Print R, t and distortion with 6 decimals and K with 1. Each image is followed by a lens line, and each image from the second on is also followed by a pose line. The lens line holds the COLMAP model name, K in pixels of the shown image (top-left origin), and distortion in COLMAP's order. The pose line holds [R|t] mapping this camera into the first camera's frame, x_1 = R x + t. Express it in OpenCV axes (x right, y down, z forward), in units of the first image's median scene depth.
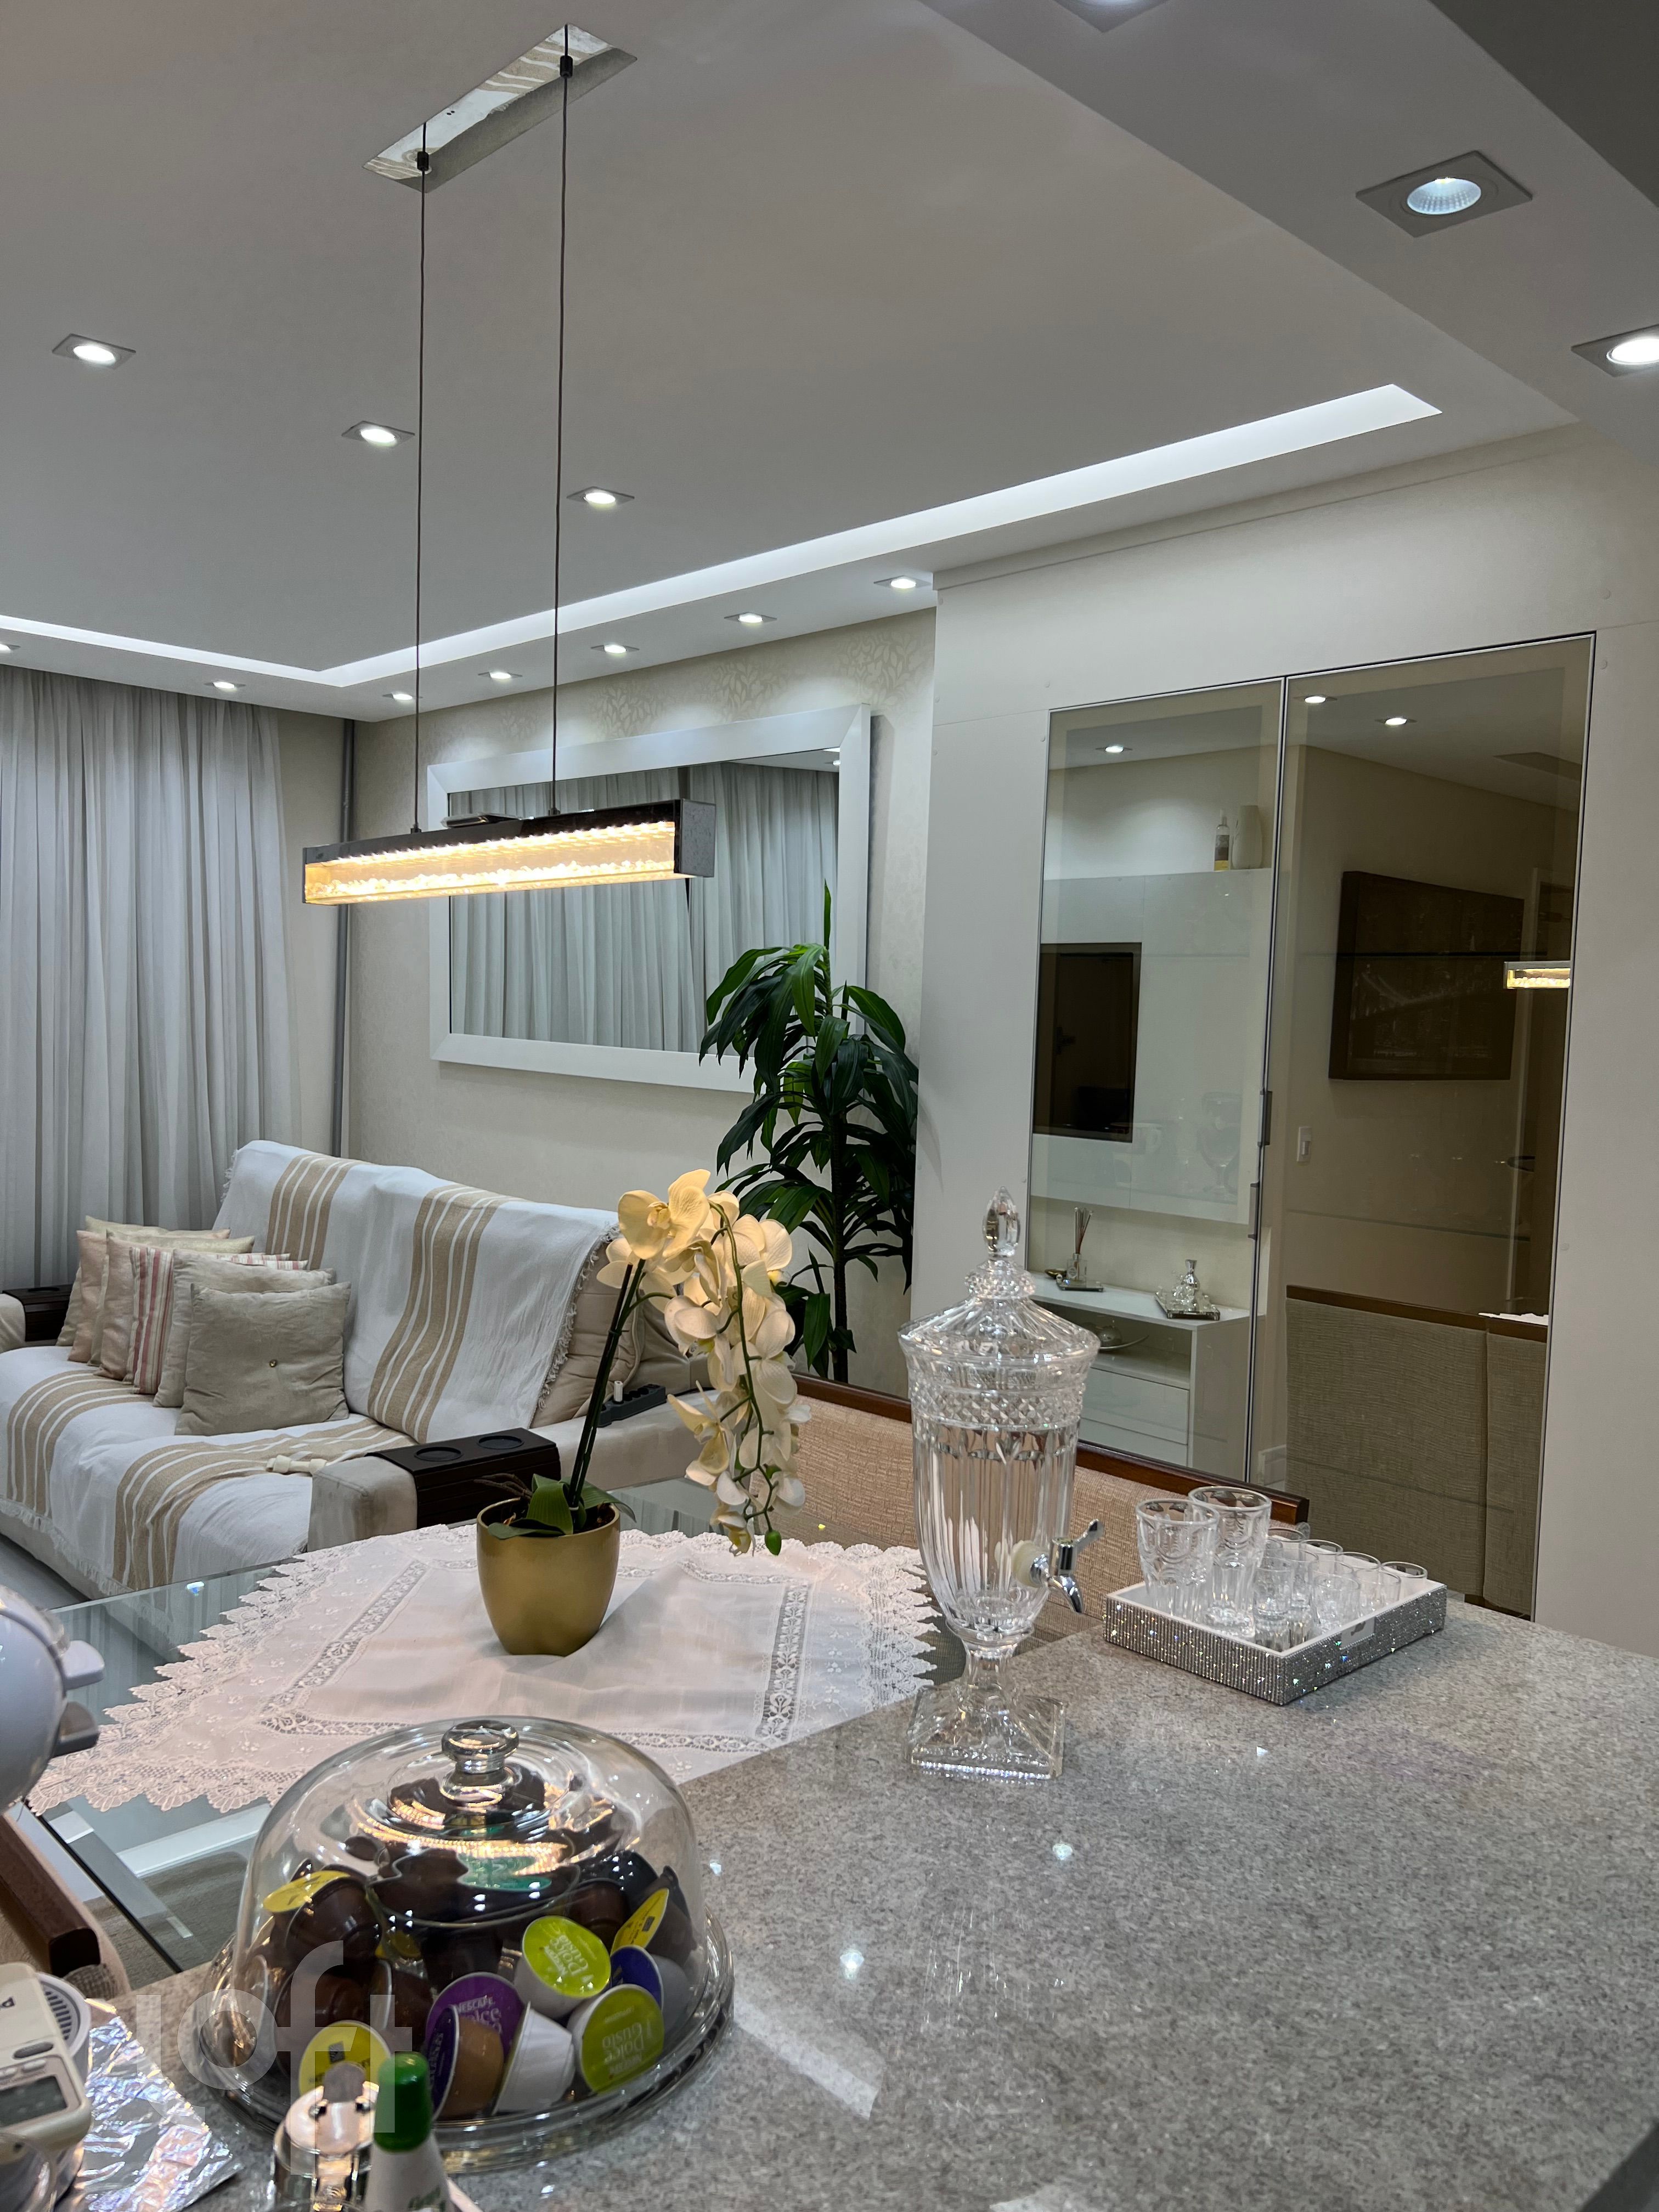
lens RADIAL K [[1666.3, 0, 833.8], [0, 1666.3, 1118.7], [0, 0, 1]] dist [-0.004859, -0.004687]
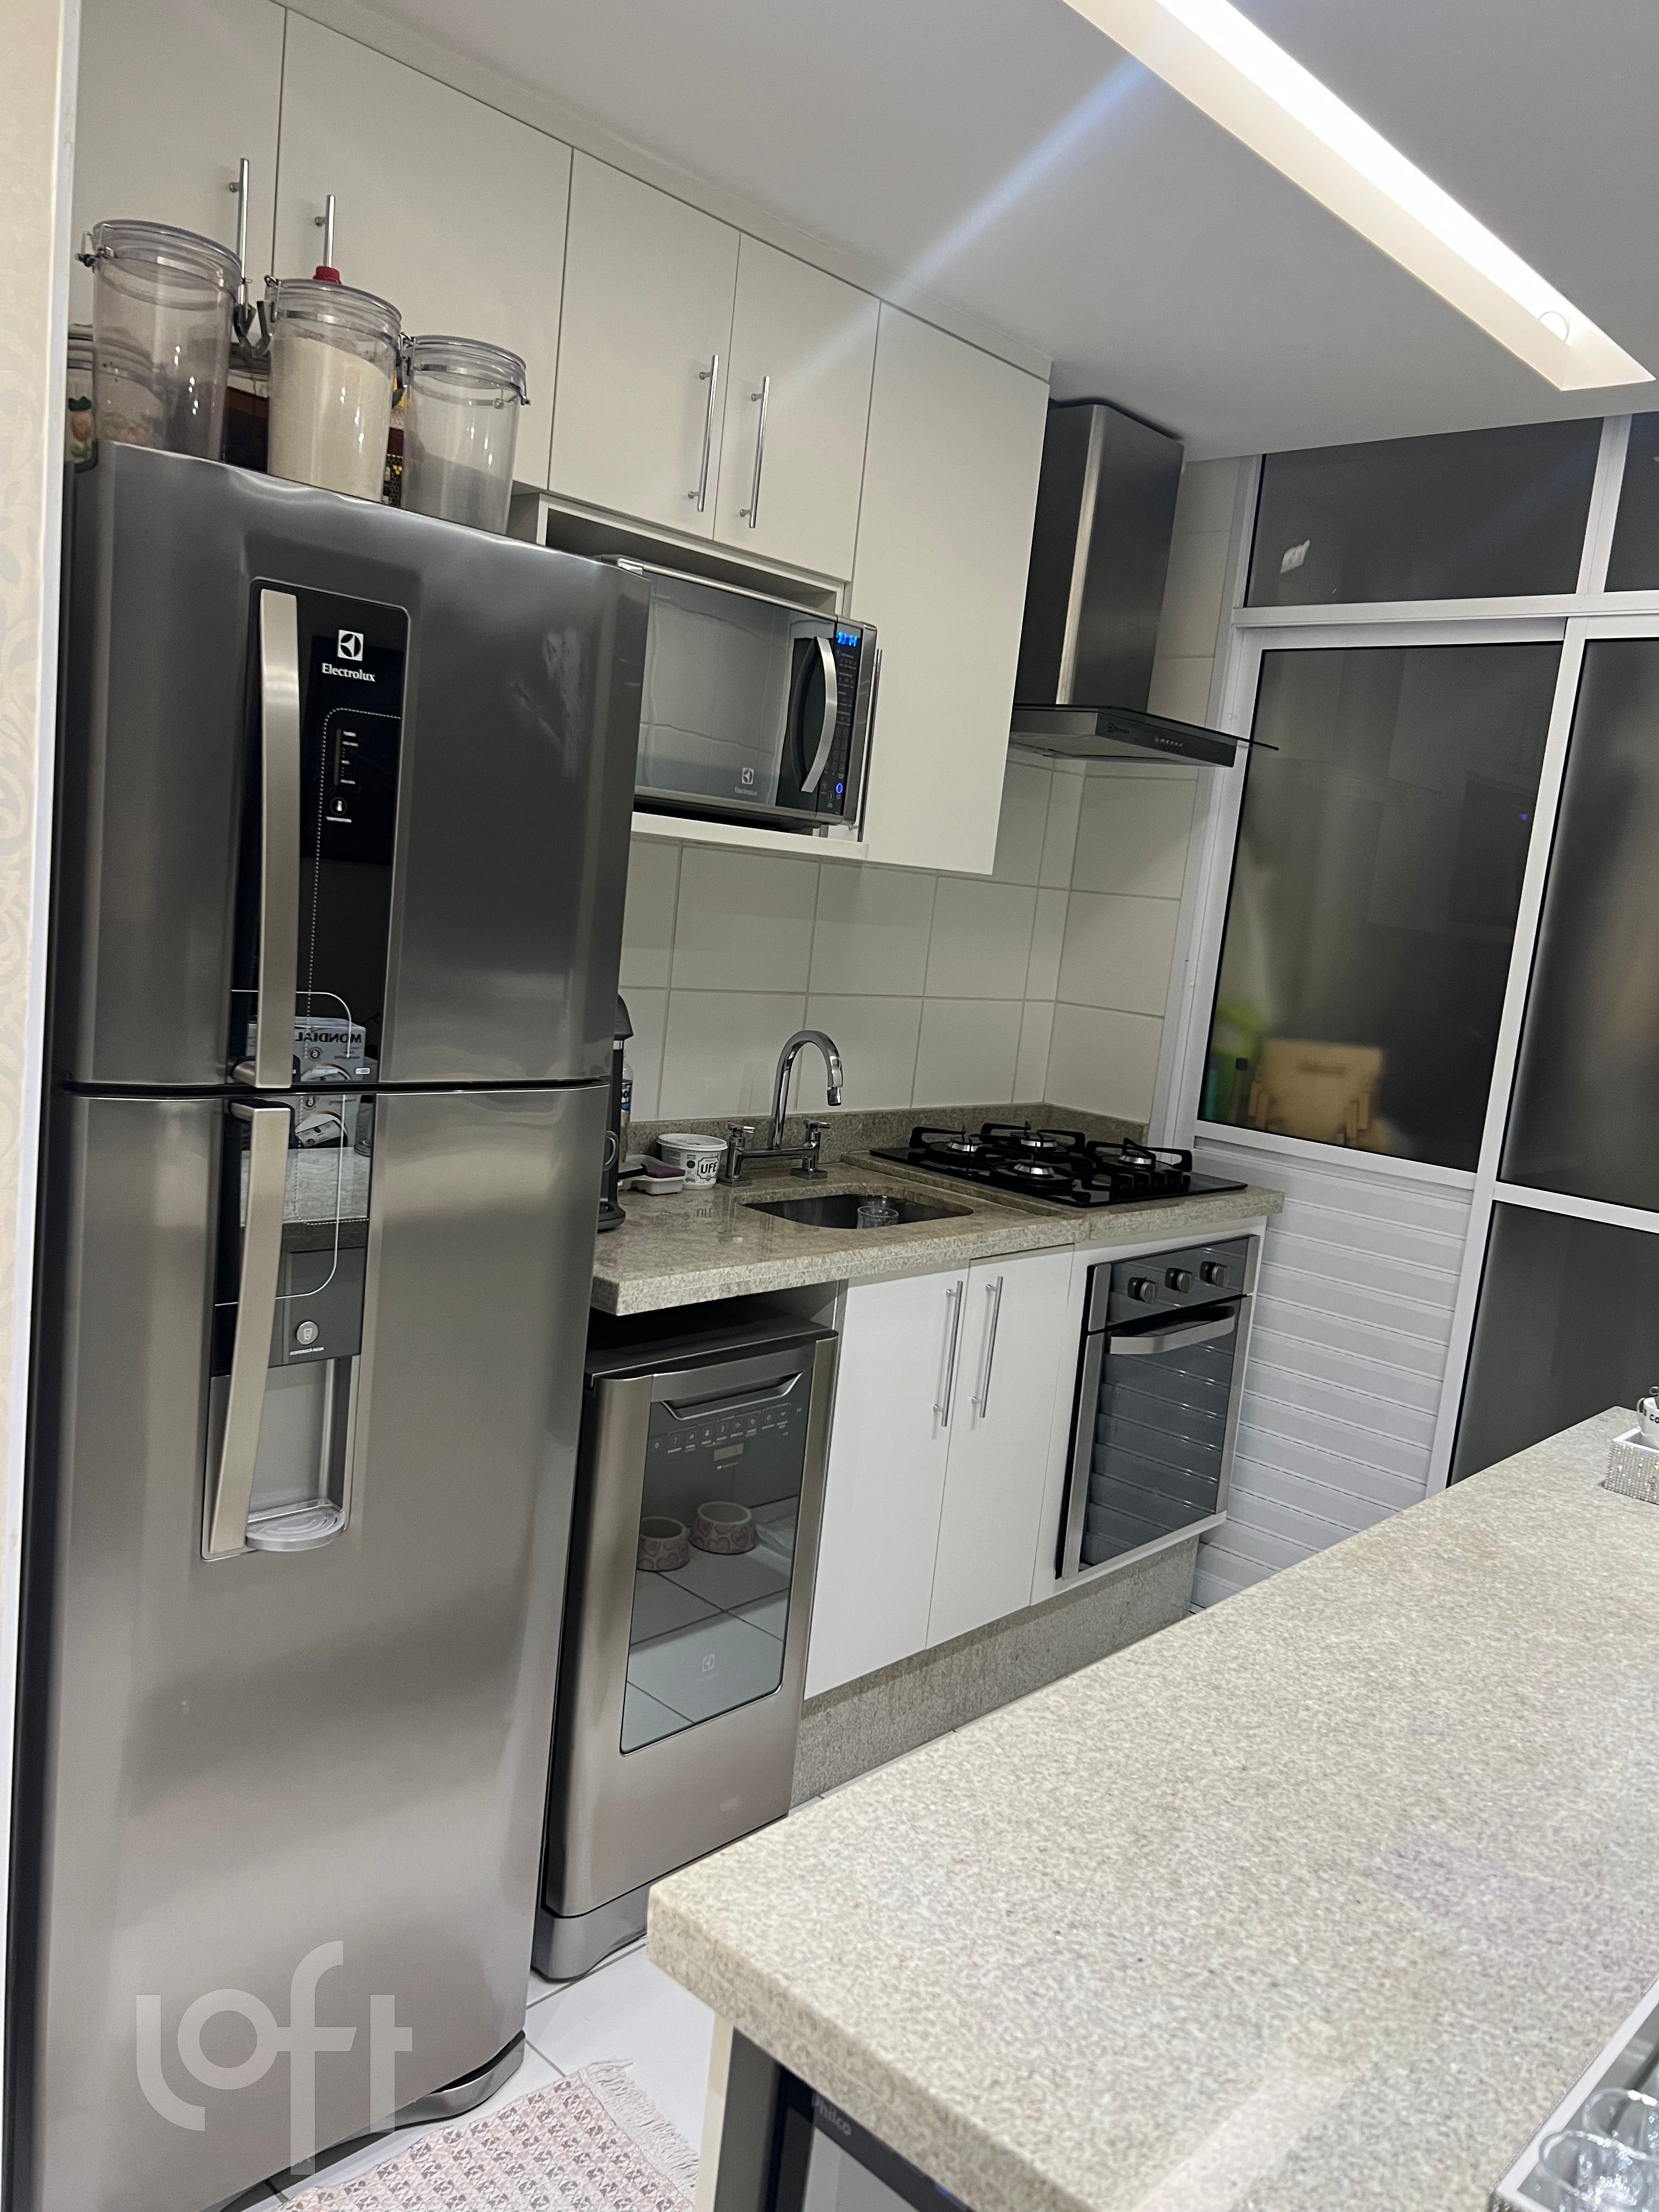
lens RADIAL K [[1656.1, 0, 829.9], [0, 1656.1, 1104.2], [0, 0, 1]] dist [-0.000614, 0.001535]
pose [[-0.989750, -0.118055, -0.080360, 0.913995], [-0.132482, 0.969116, 0.207995, -0.094396], [0.053323, 0.216509, -0.974823, 2.029474]]
